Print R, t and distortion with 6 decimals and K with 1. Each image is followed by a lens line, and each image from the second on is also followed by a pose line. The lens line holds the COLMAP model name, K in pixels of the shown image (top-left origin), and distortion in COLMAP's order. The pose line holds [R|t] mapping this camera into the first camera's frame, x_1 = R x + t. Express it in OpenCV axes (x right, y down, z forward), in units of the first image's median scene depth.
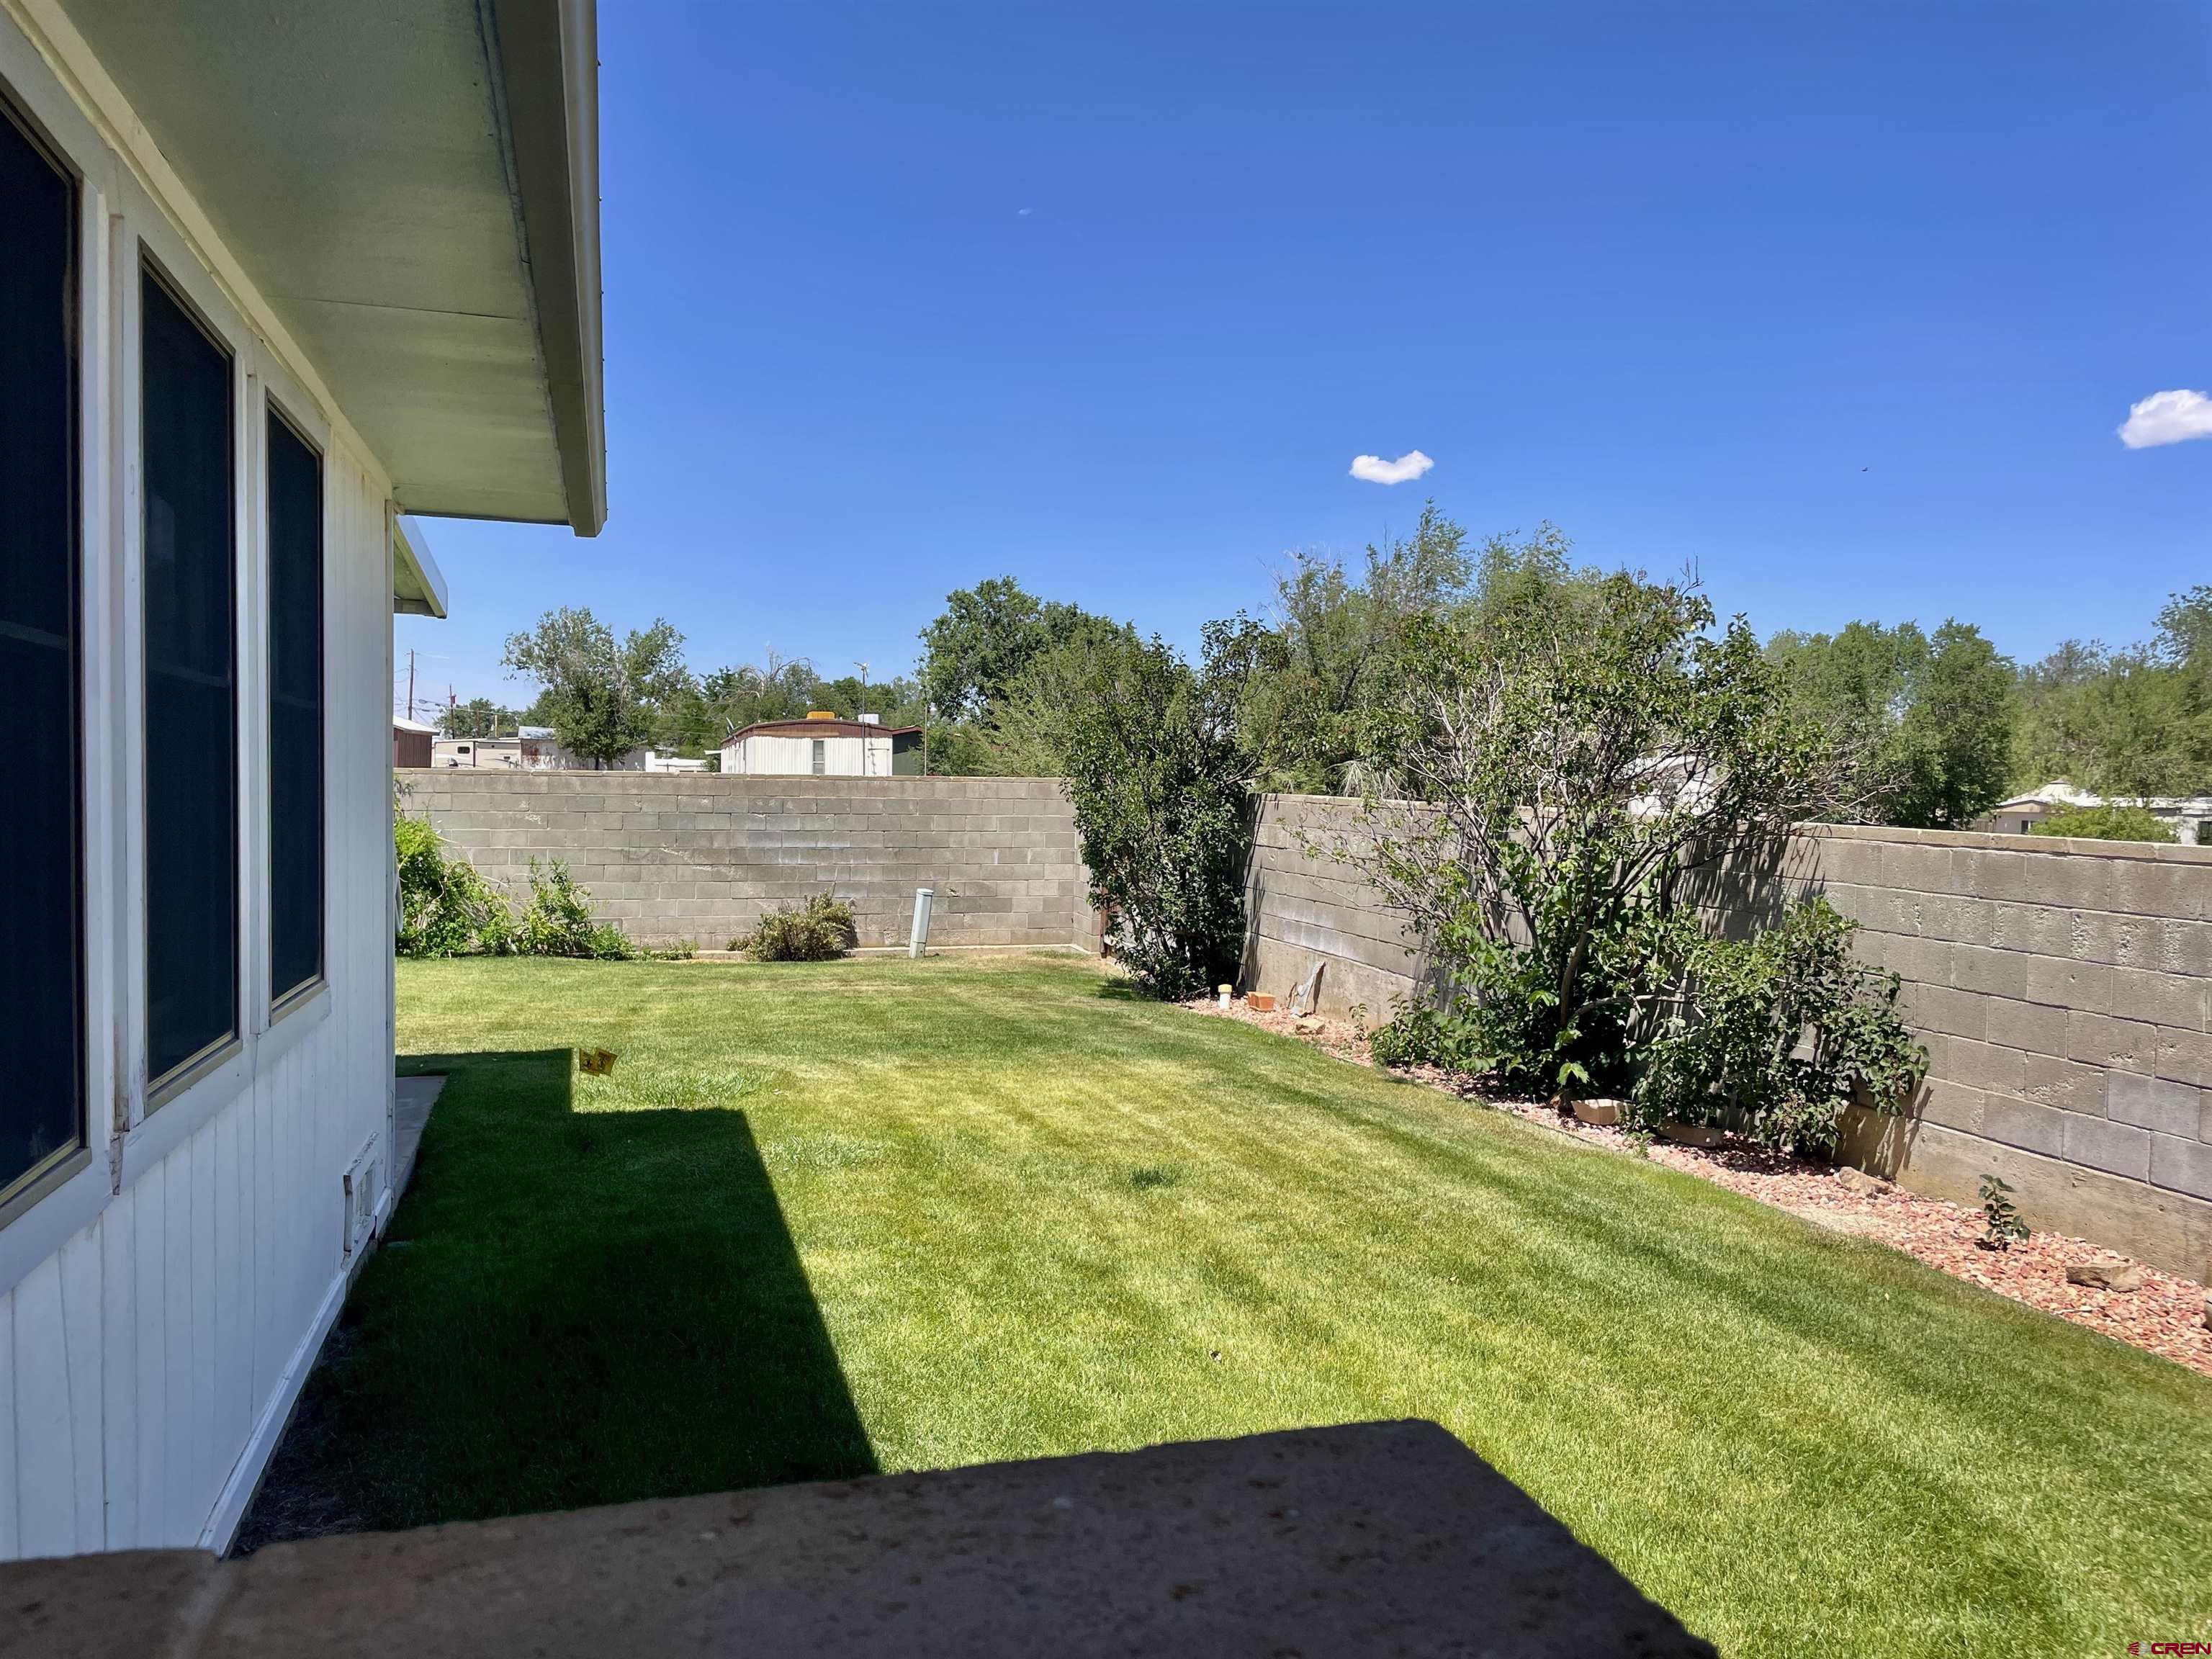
lens RADIAL K [[1670.4, 0, 1111.4], [0, 1670.4, 828.9], [0, 0, 1]] dist [0.026855, 0.000327]
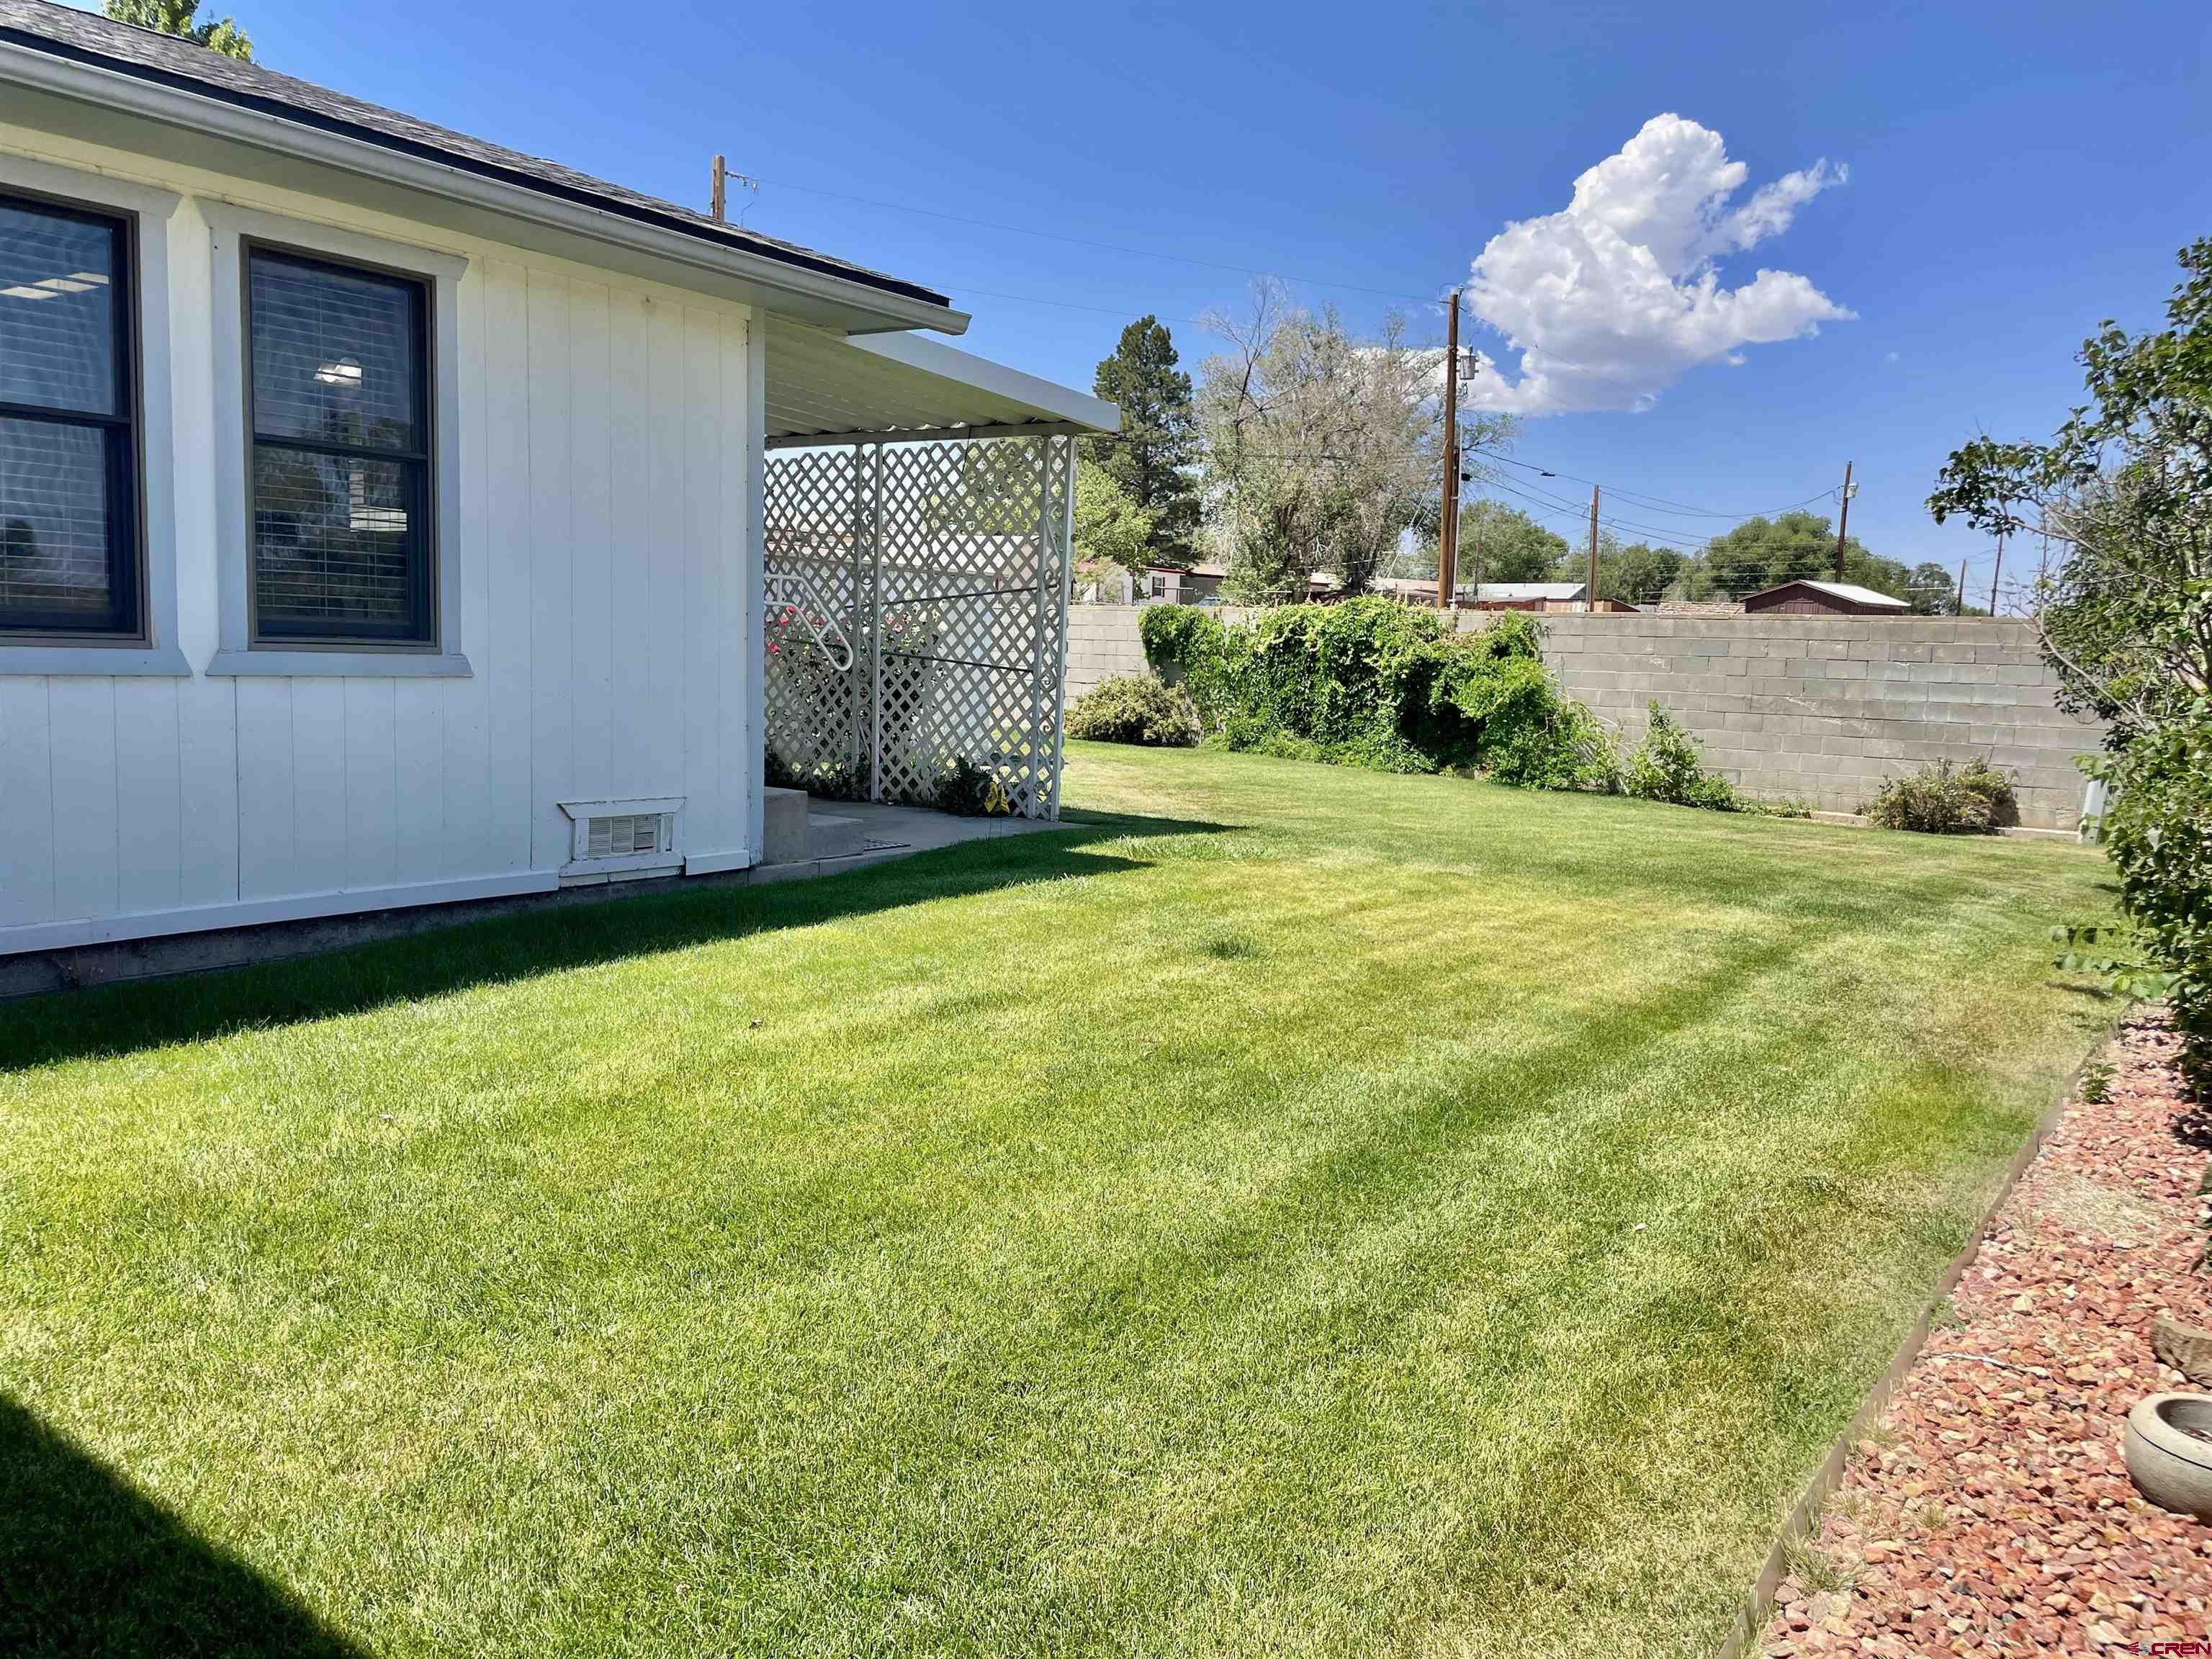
lens RADIAL K [[1670.4, 0, 1110.2], [0, 1670.4, 826.0], [0, 0, 1]] dist [0.026855, 0.000327]
pose [[0.601330, 0.092085, -0.793677, 0.248975], [-0.045784, 0.995676, 0.080833, 0.024360], [0.797688, -0.012270, 0.602945, 0.134803]]
